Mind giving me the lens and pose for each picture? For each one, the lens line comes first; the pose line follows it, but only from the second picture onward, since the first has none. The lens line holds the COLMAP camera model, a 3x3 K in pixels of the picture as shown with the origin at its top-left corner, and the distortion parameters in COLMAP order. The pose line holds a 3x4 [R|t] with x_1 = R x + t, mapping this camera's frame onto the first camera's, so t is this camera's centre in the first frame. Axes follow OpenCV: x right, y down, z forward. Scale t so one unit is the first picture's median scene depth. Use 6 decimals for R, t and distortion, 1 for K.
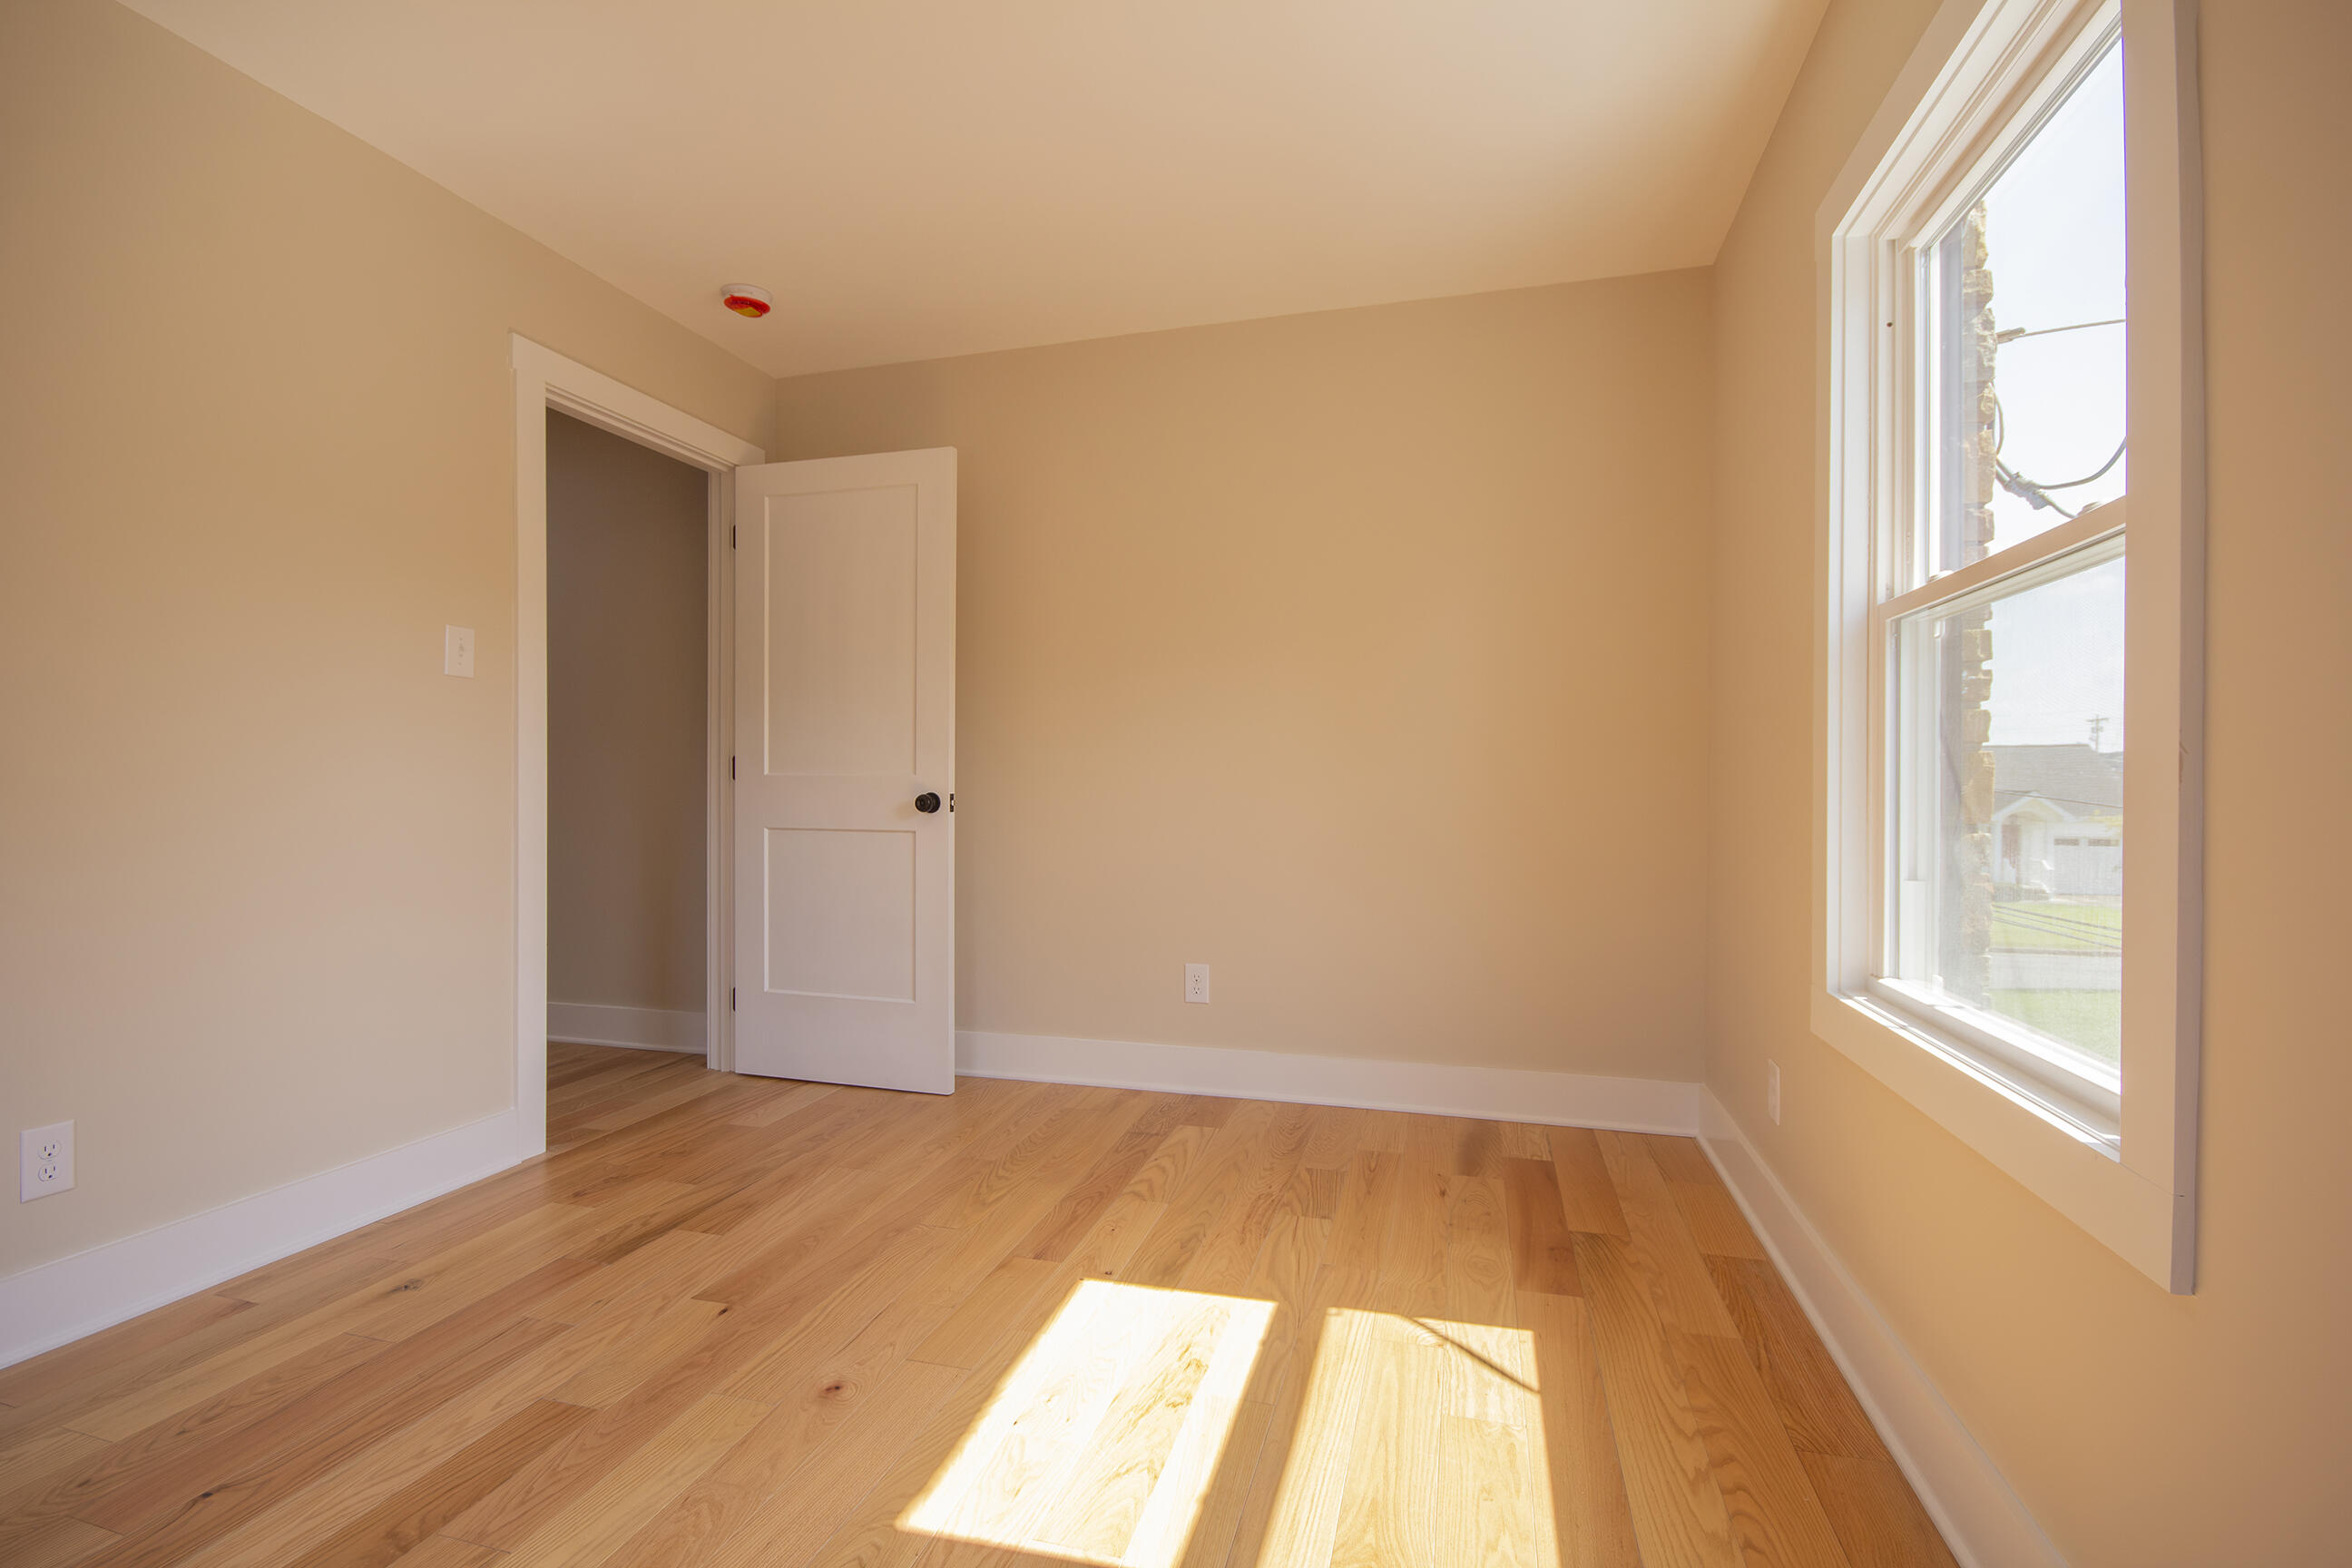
lens RADIAL K [[1086.3, 0, 1164.3], [0, 1086.3, 787.8], [0, 0, 1]] dist [0.000685, -0.000577]
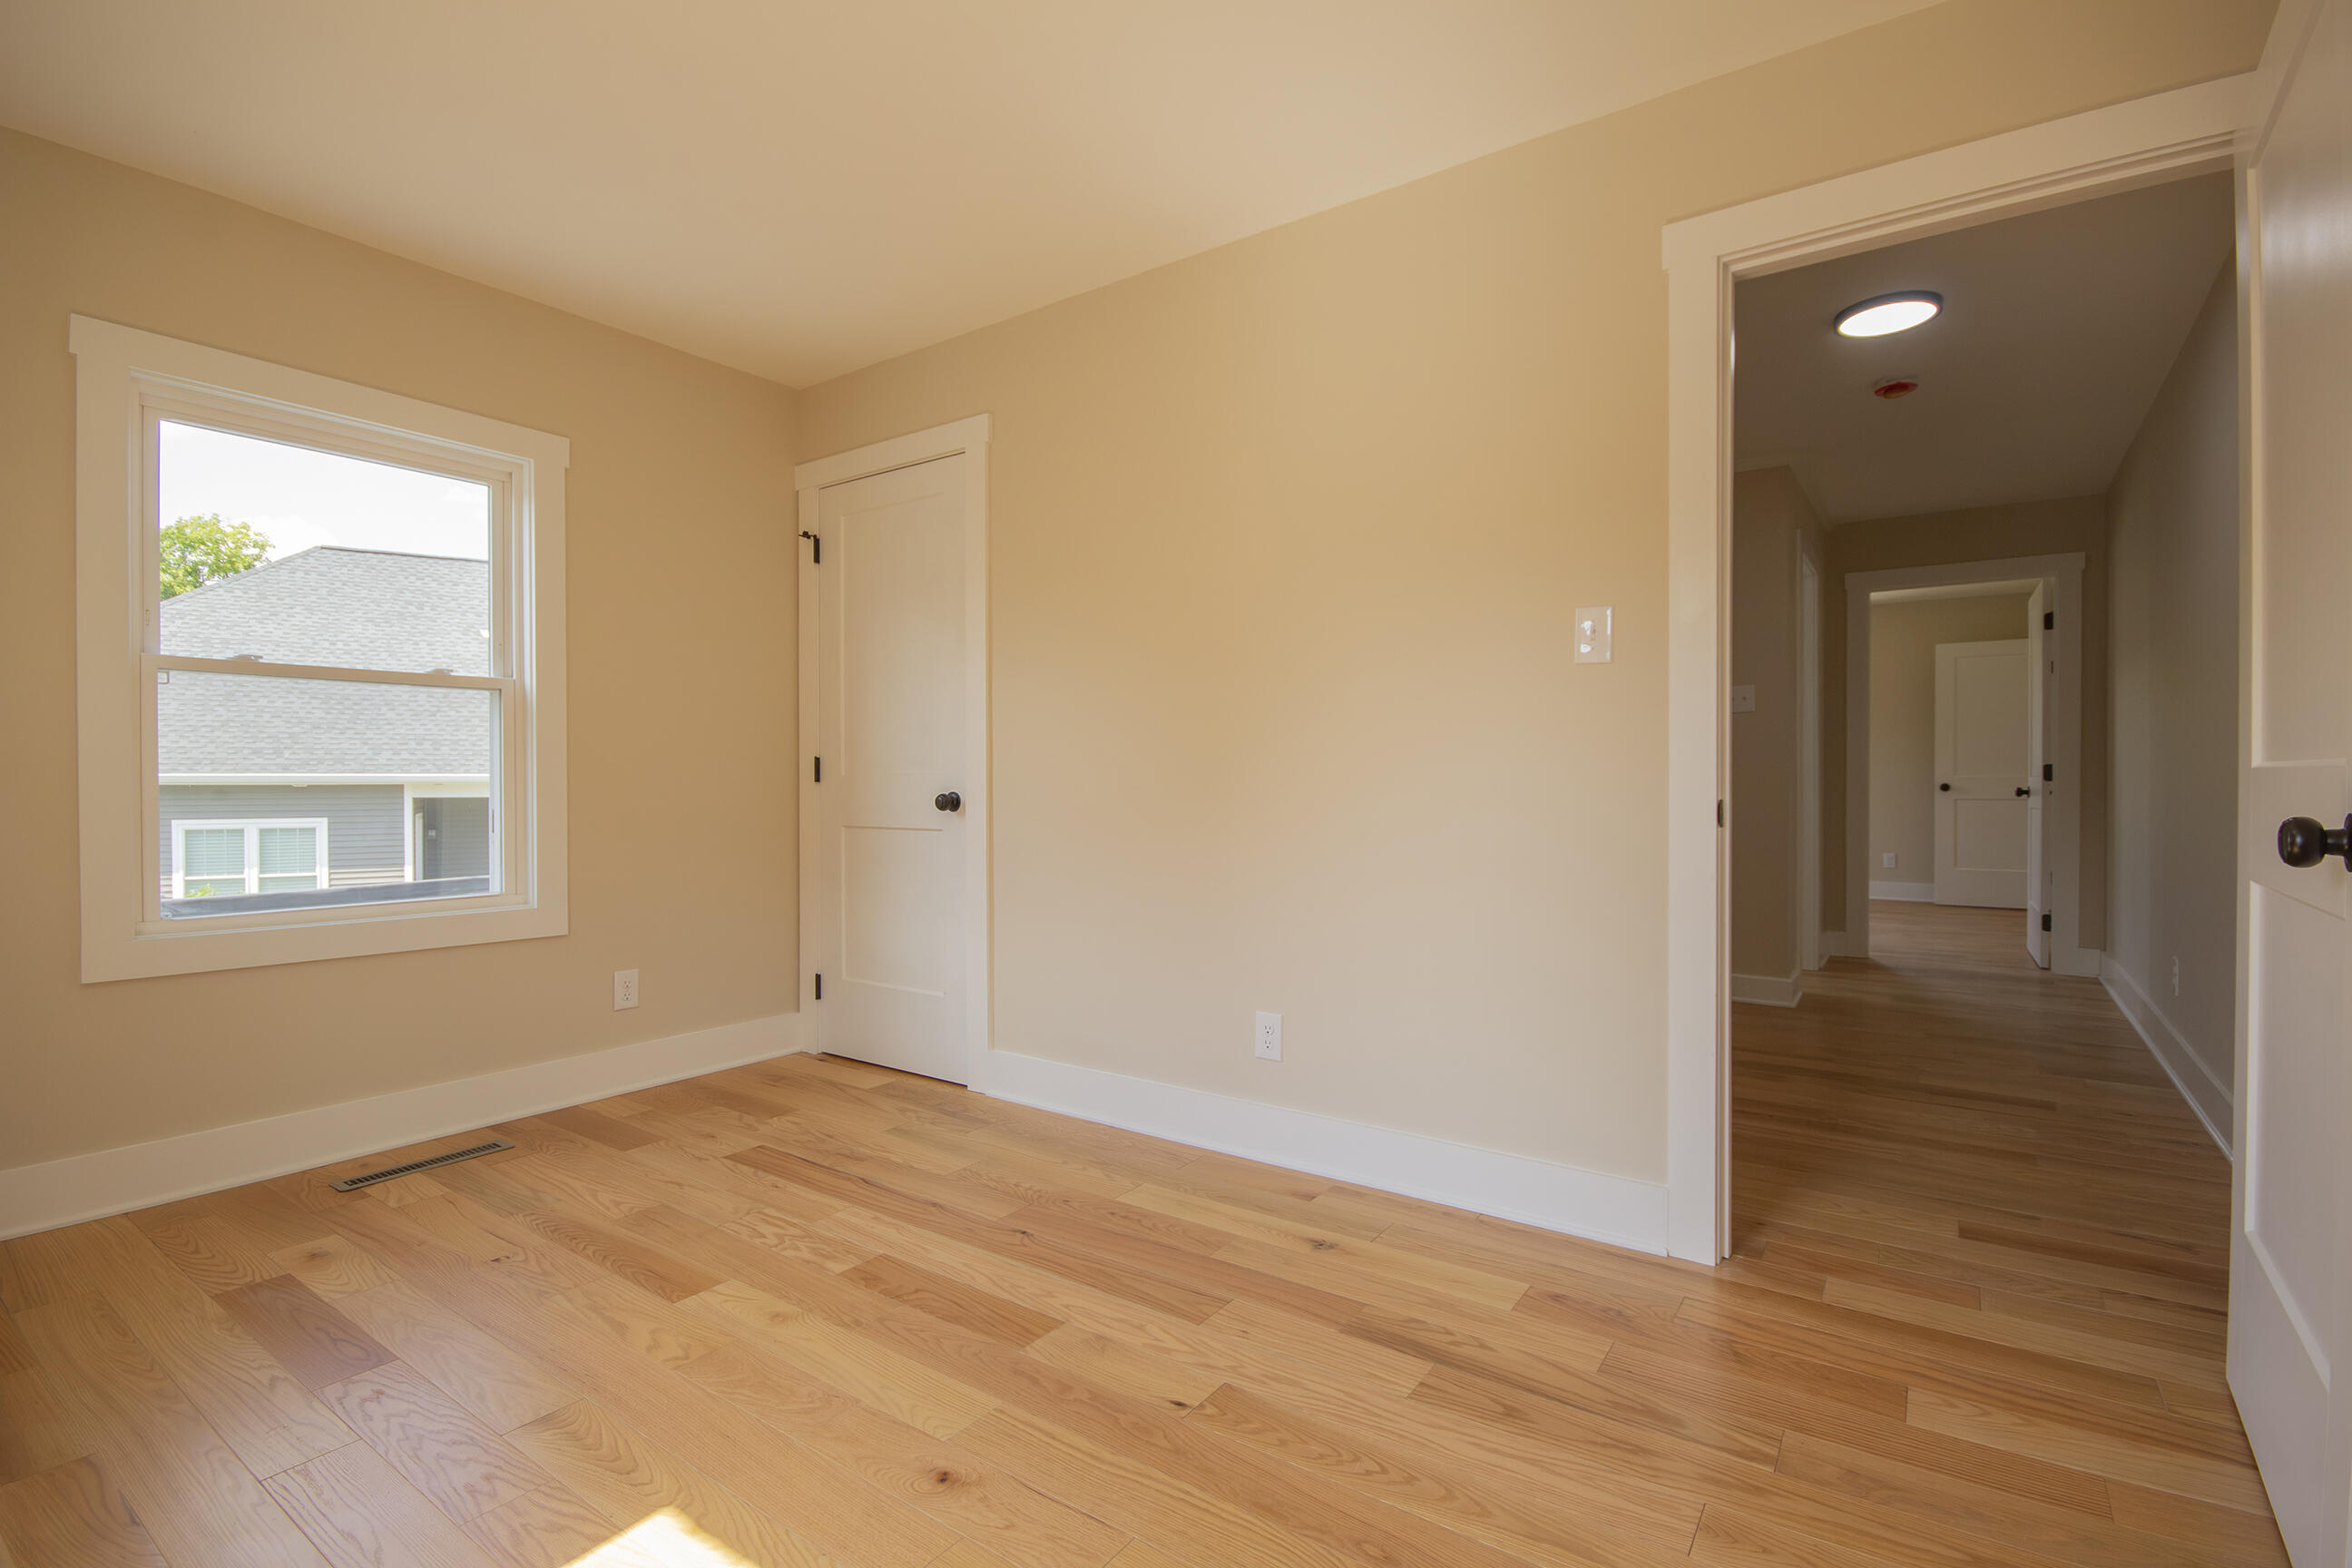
lens RADIAL K [[1086.3, 0, 1164.3], [0, 1086.3, 787.8], [0, 0, 1]] dist [0.000685, -0.000577]
pose [[-0.339590, 0.004978, -0.940560, 0.396057], [-0.004703, 0.999965, 0.006990, -0.006763], [0.940562, 0.006797, -0.339555, 1.274566]]
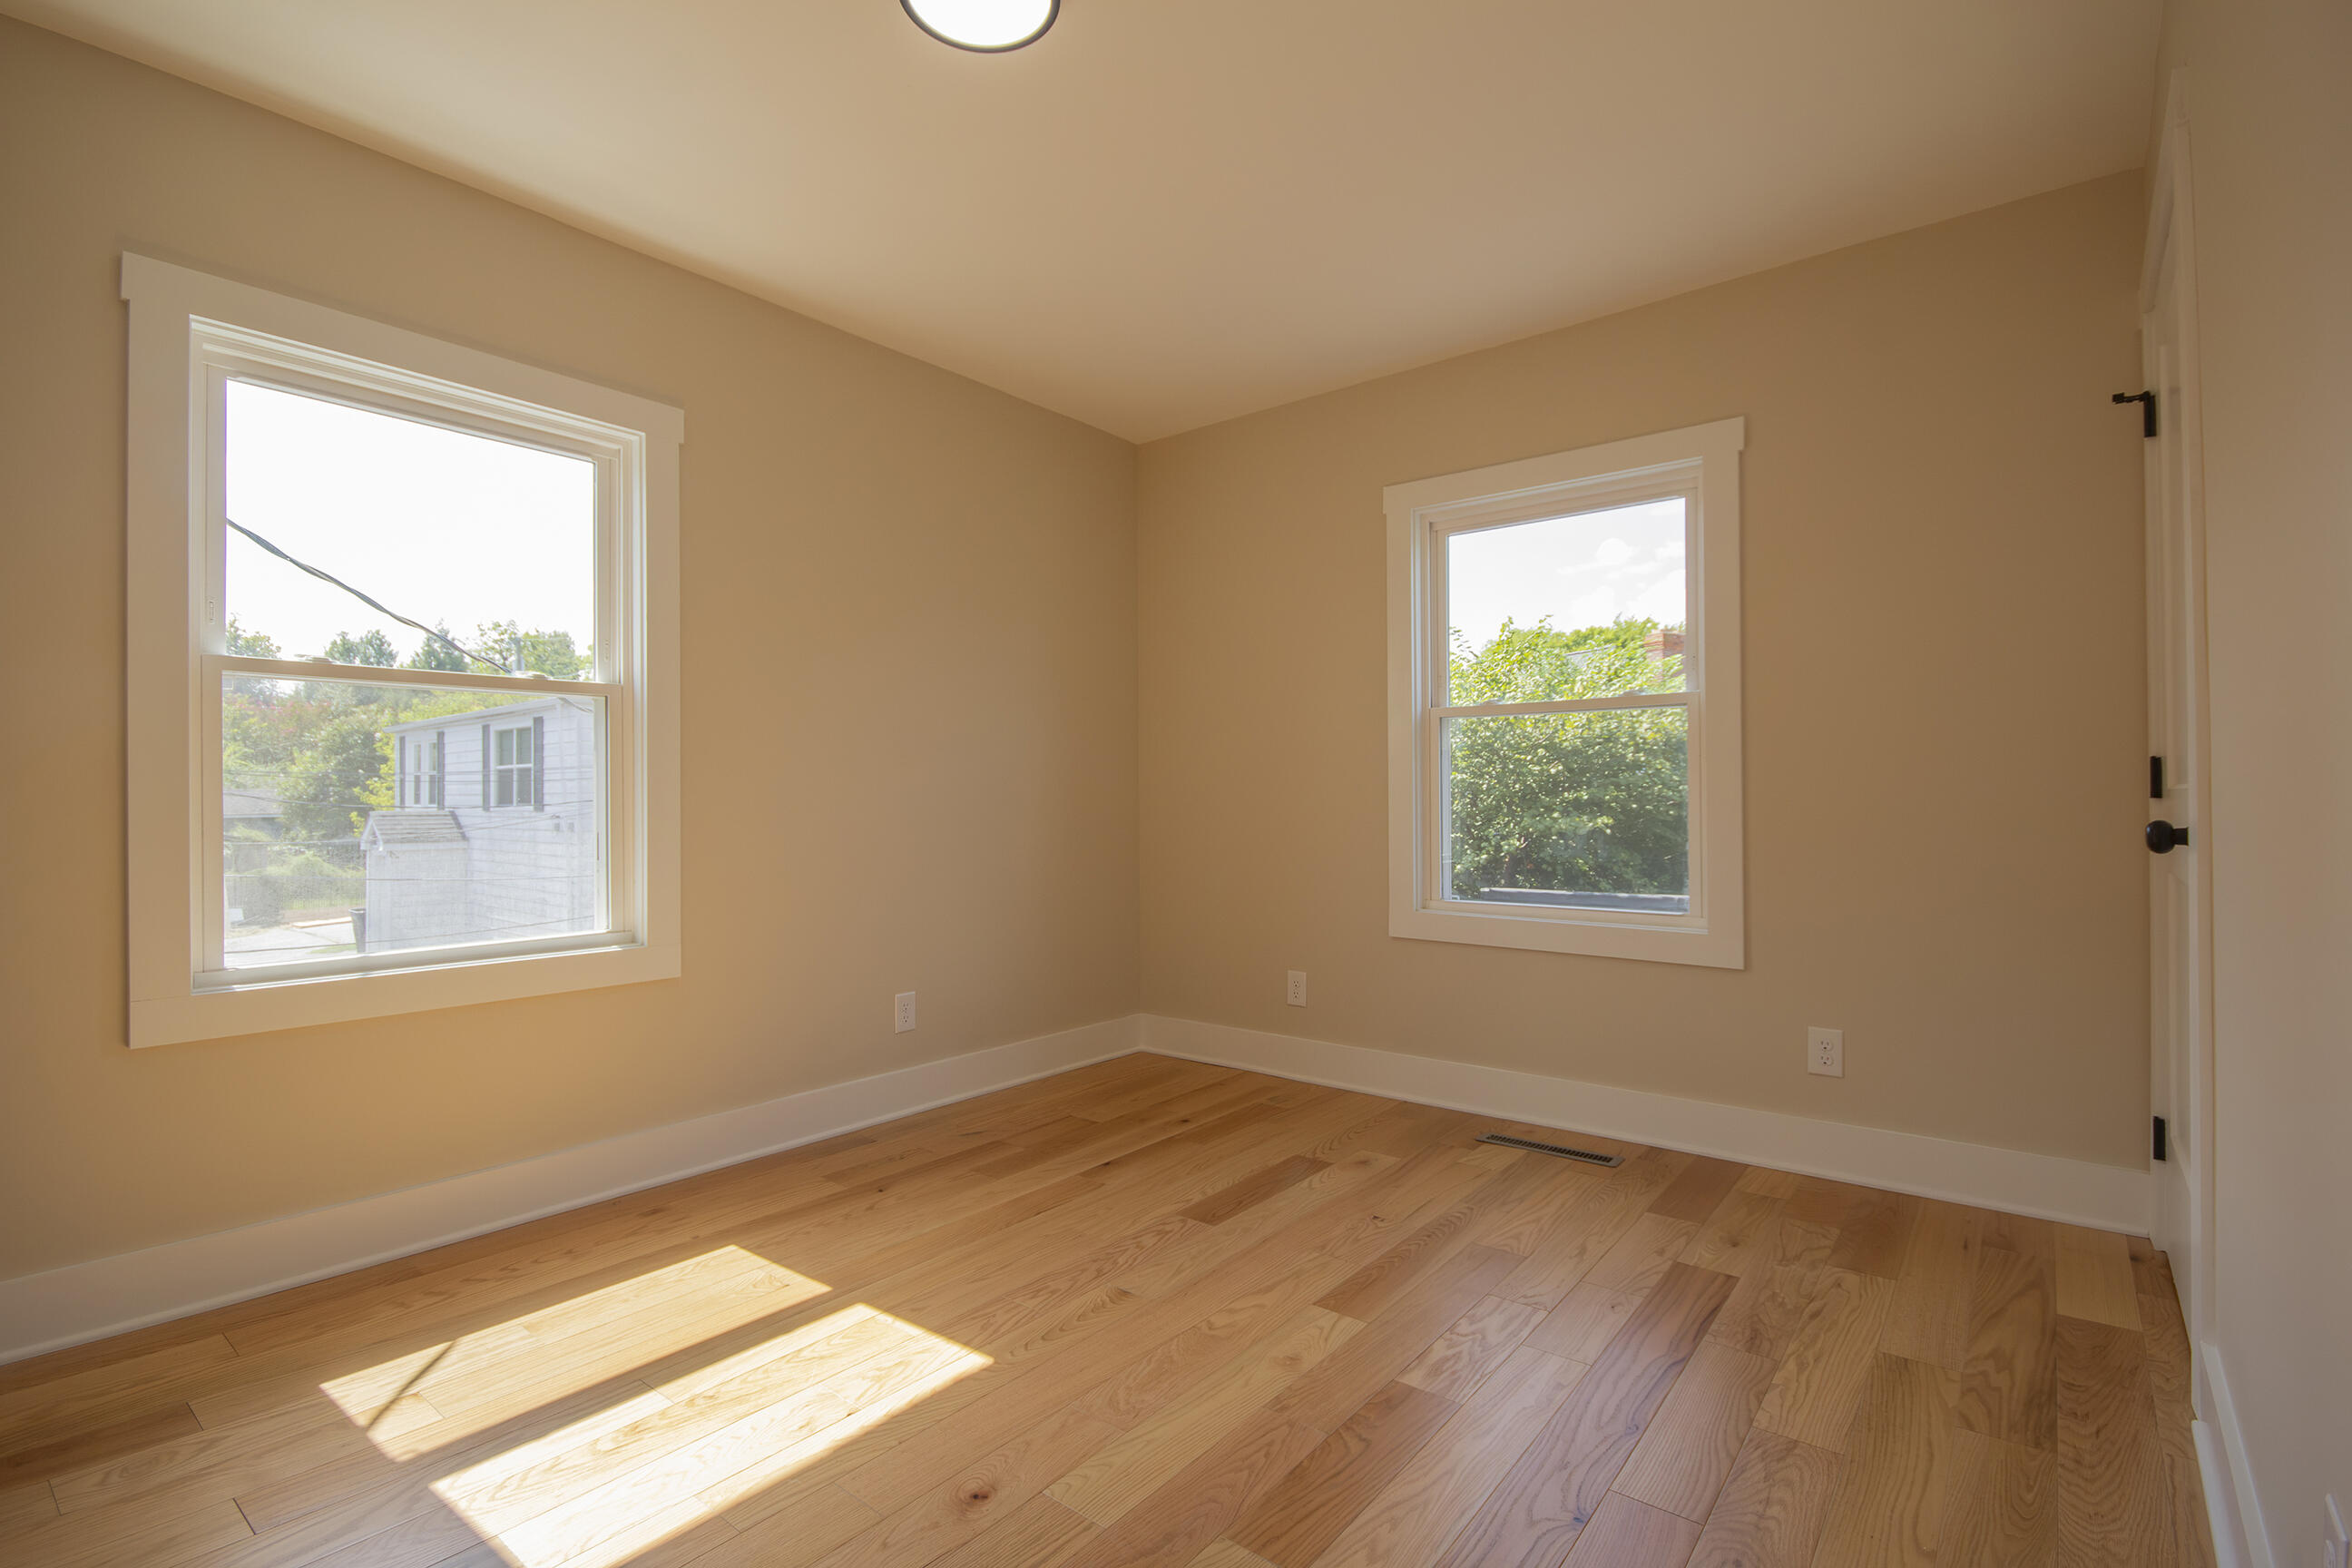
lens RADIAL K [[1086.3, 0, 1164.3], [0, 1086.3, 787.8], [0, 0, 1]] dist [0.000685, -0.000577]
pose [[-0.918979, 0.007142, 0.394242, -0.690710], [0.005571, 0.999971, -0.005131, -0.011382], [-0.394267, -0.002519, -0.918992, 1.526590]]
